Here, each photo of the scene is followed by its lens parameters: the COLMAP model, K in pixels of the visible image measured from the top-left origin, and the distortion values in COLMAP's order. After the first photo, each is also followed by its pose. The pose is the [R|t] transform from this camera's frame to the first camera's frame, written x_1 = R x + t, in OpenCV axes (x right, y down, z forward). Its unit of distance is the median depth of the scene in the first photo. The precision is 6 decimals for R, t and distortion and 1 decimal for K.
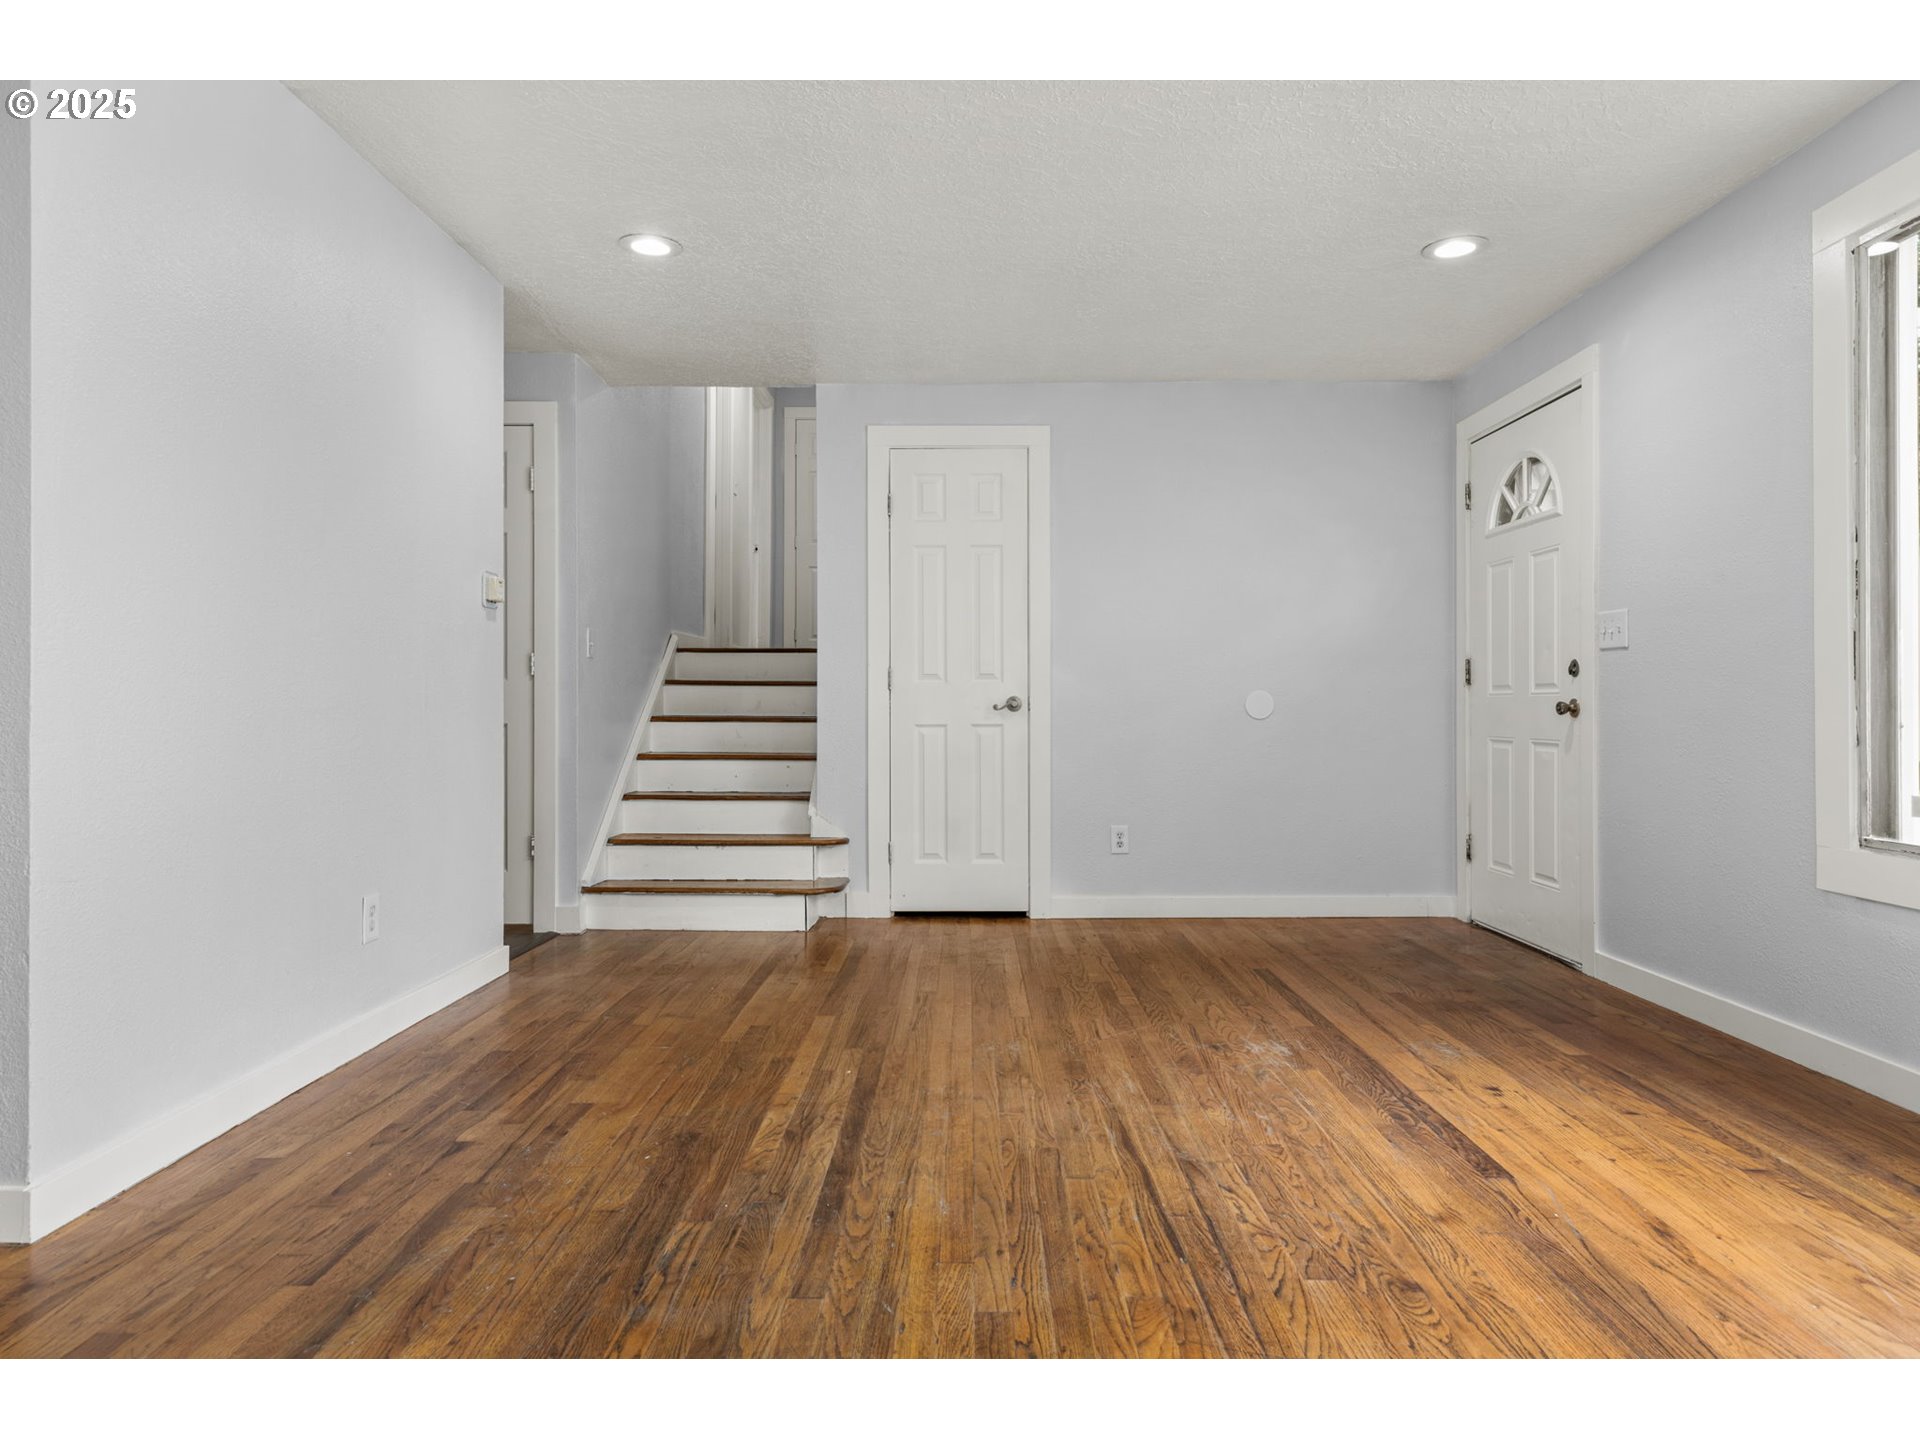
lens RADIAL K [[1206.5, 0, 962.5], [0, 1206.5, 703.6], [0, 0, 1]] dist [0.006919, -0.000808]
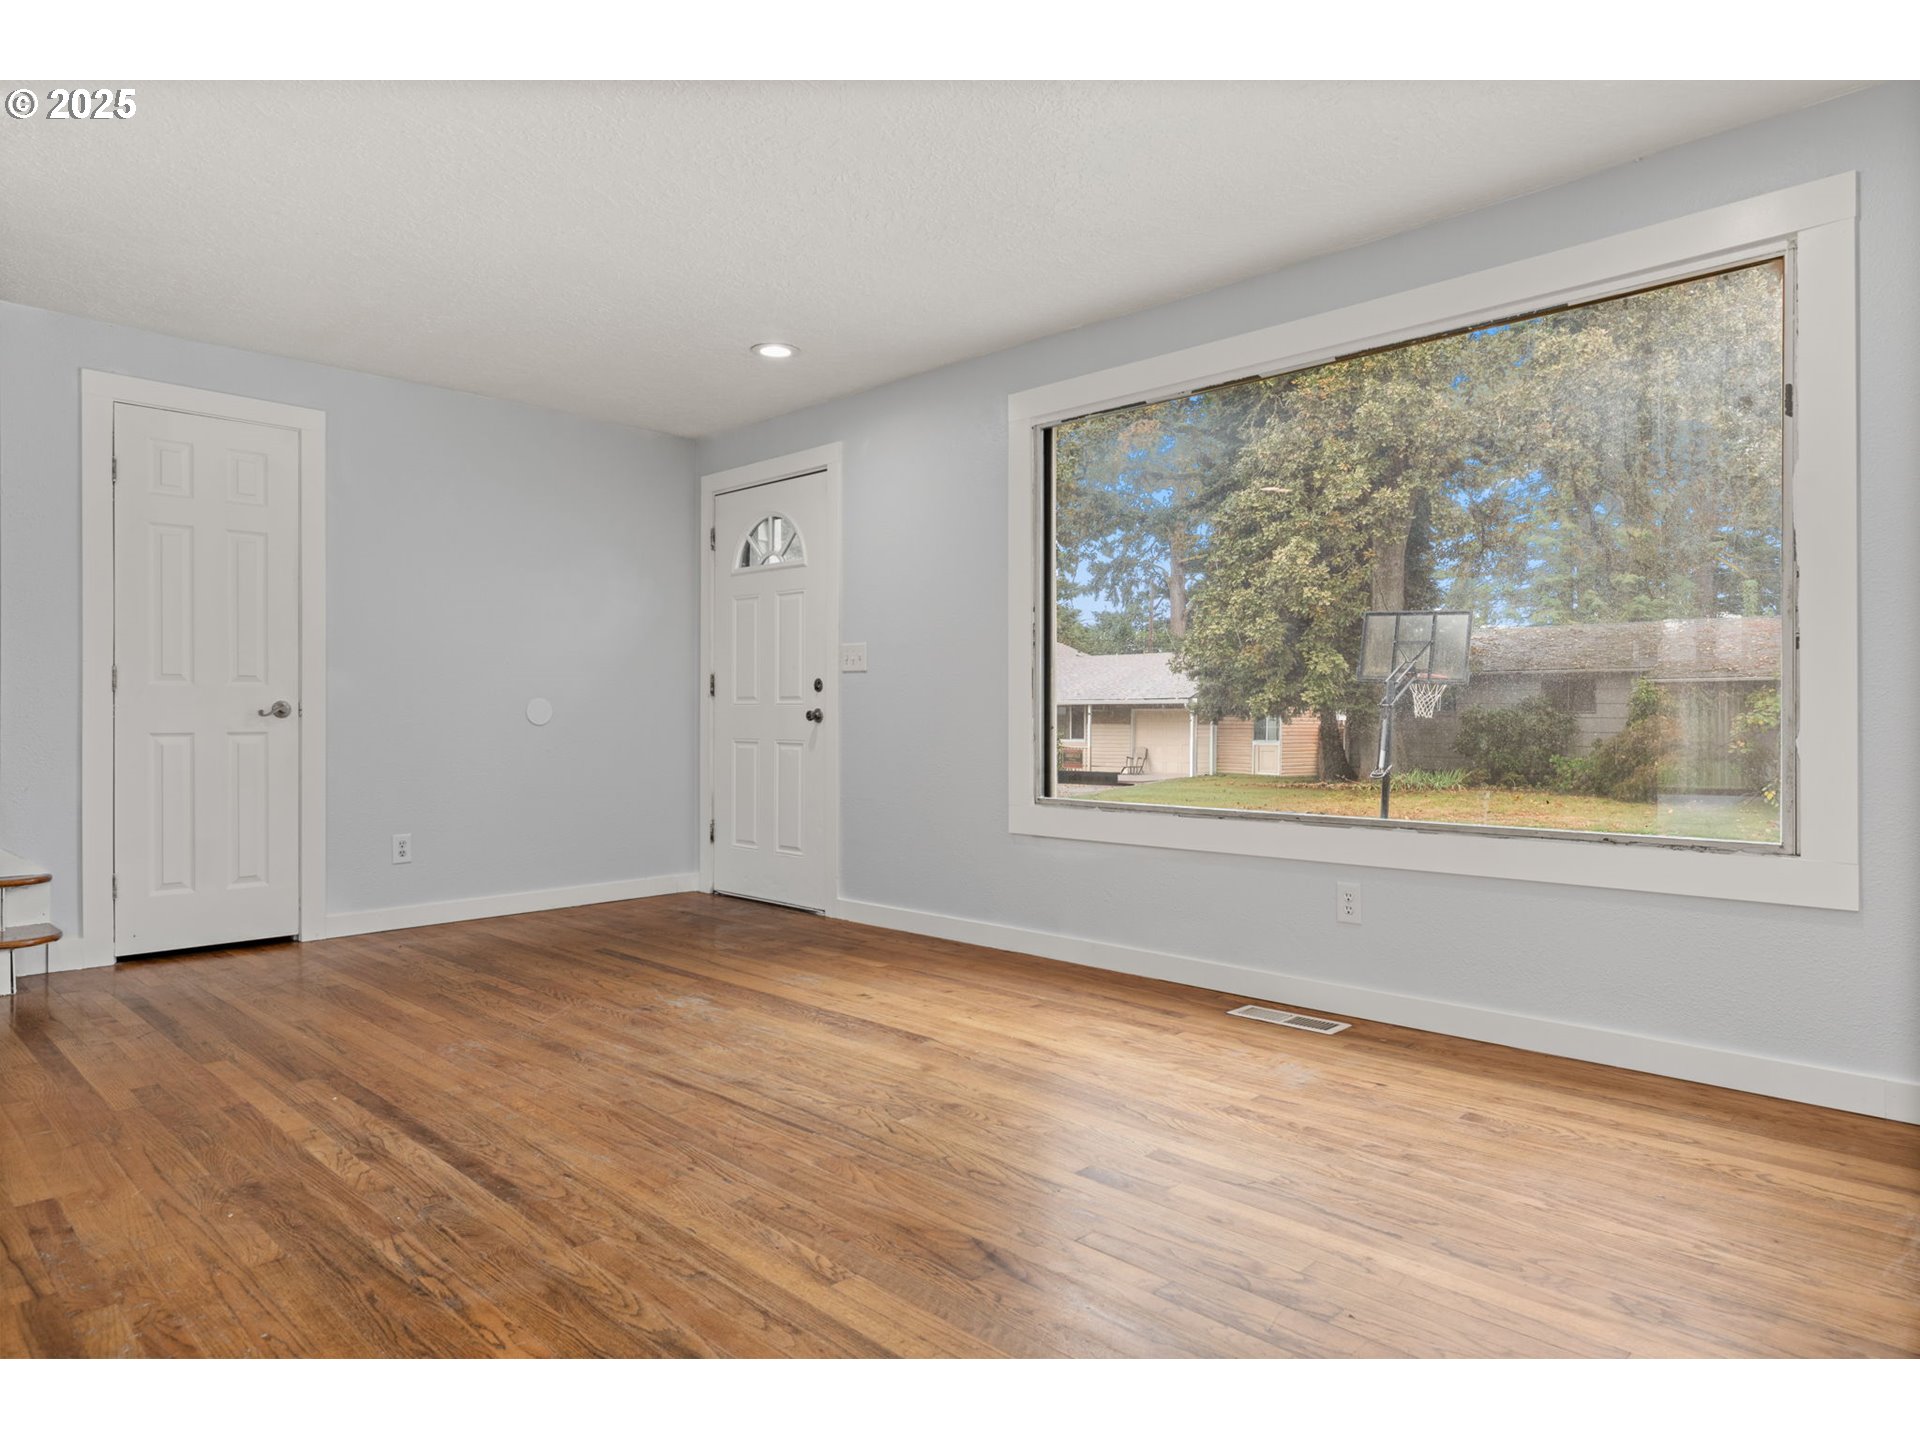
lens RADIAL K [[1182.7, 0, 1011.9], [0, 1182.7, 717.4], [0, 0, 1]] dist [0.004592, -0.000101]
pose [[0.668008, 0.001255, 0.744153, -0.484916], [-0.006300, 0.999972, 0.003969, -0.001413], [-0.744127, -0.007339, 0.667997, -0.016179]]
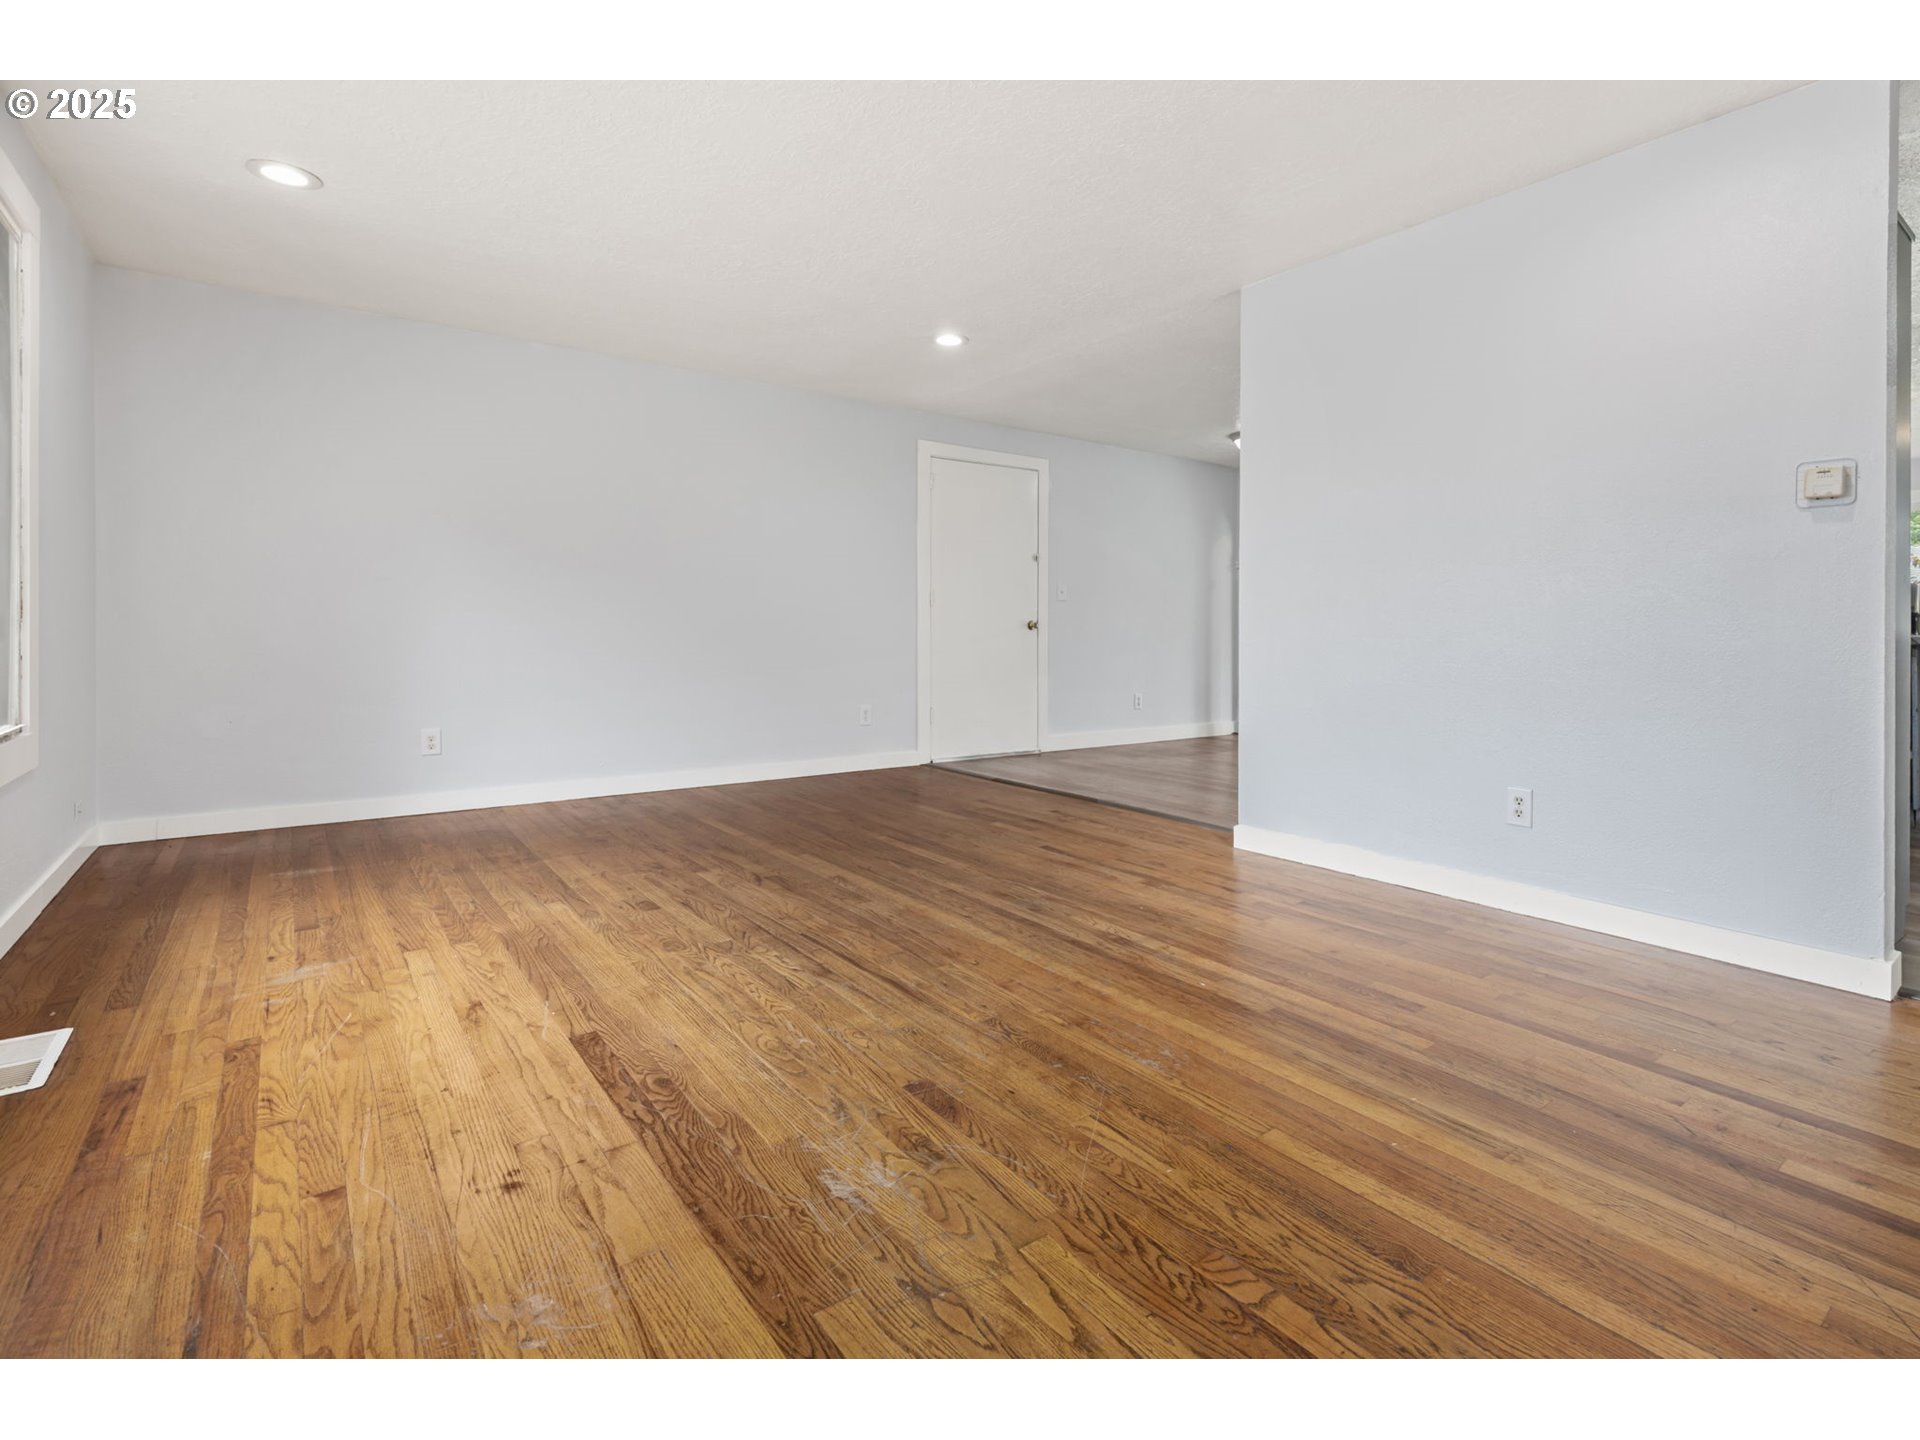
lens RADIAL K [[909.2, 0, 960.0], [0, 909.2, 720.0], [0, 0, 1]] dist [-0.001325, -0.000422]
pose [[-0.822195, 0.046366, -0.567315, 0.556563], [-0.007060, 0.995769, 0.091616, 0.017390], [0.569163, 0.079331, -0.818389, 1.674018]]
